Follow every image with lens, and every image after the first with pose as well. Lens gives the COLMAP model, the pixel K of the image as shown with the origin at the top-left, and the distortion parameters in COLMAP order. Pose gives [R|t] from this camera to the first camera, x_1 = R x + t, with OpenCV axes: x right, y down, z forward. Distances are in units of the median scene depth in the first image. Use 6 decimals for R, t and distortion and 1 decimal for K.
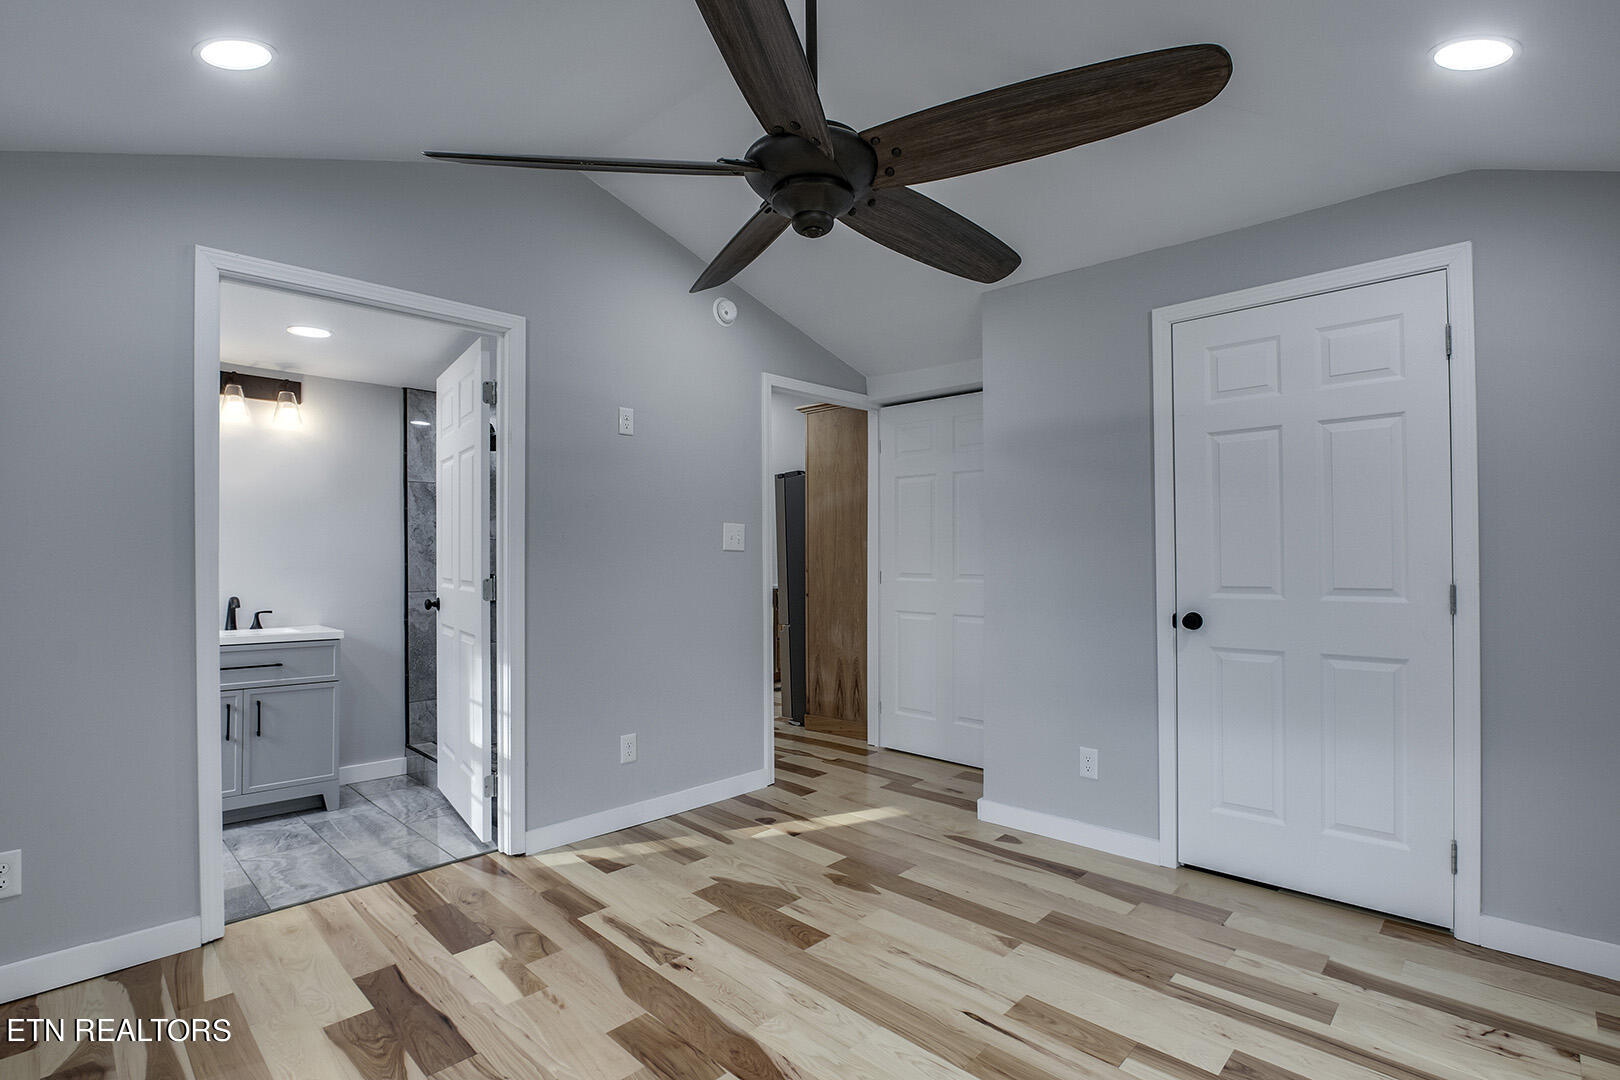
lens RADIAL K [[758.5, 0, 811.5], [0, 758.5, 552.9], [0, 0, 1]] dist [-0.023878, 0.001231]
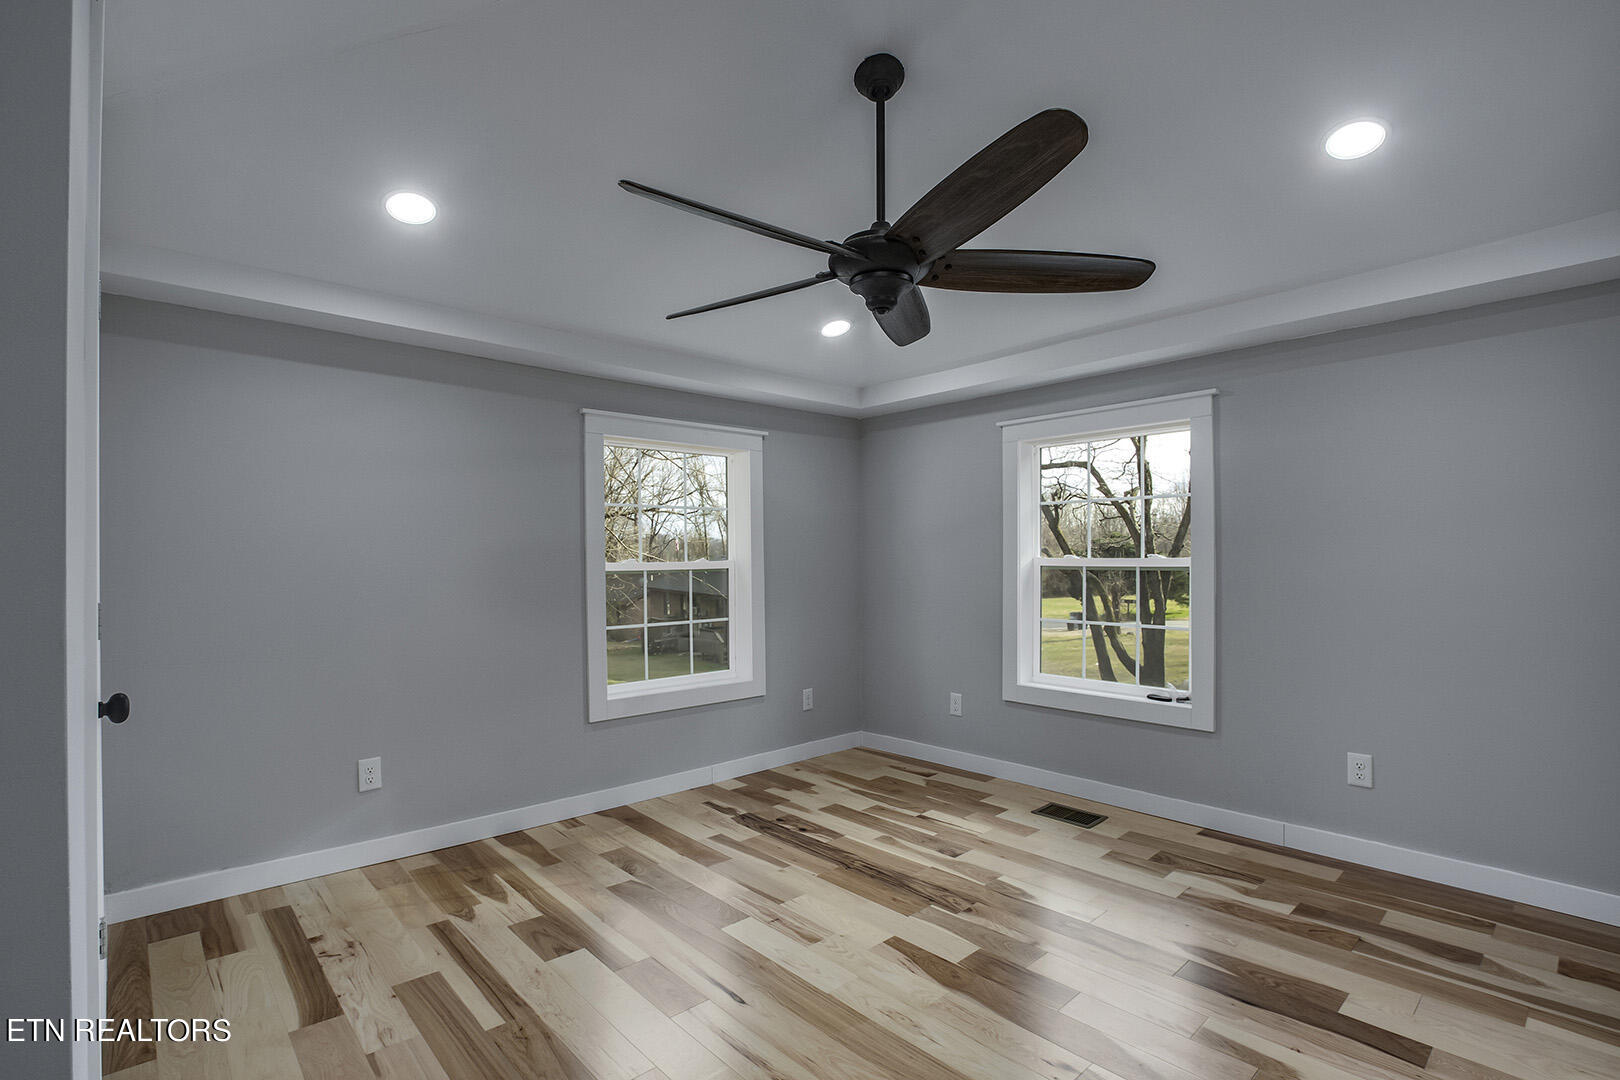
lens RADIAL K [[758.5, 0, 811.5], [0, 758.5, 552.9], [0, 0, 1]] dist [-0.023878, 0.001231]
pose [[-0.998189, 0.011305, 0.059087, 0.043599], [0.010669, 0.999882, -0.011065, 0.007808], [-0.059205, -0.010415, -0.998191, 2.021942]]
